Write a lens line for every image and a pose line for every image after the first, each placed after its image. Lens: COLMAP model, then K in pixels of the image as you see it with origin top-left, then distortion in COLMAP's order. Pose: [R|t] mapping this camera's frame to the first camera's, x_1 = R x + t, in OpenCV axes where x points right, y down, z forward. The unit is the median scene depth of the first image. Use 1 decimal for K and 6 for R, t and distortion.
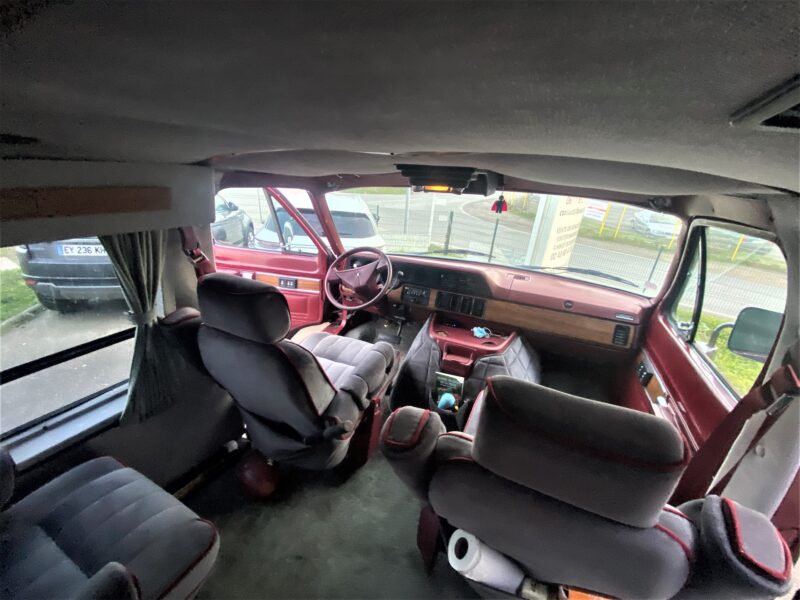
lens RADIAL K [[319.0, 0, 392.4], [0, 319.0, 296.8], [0, 0, 1]] dist [0.035250, -0.028391]
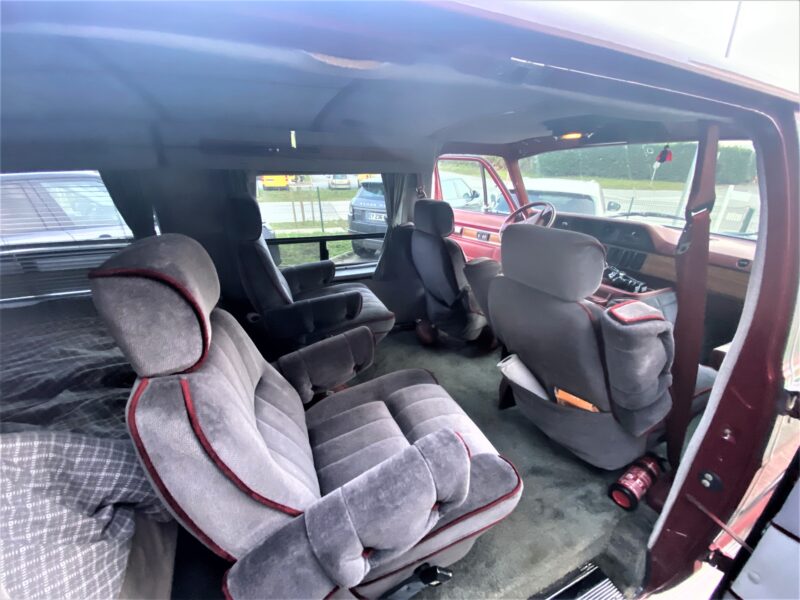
lens RADIAL K [[319.0, 0, 392.4], [0, 319.0, 296.8], [0, 0, 1]] dist [0.035250, -0.028391]
pose [[0.745529, 0.203790, -0.634552, 0.390667], [-0.208139, 0.975676, 0.068803, 0.258803], [0.633139, 0.080780, 0.769811, -0.318070]]
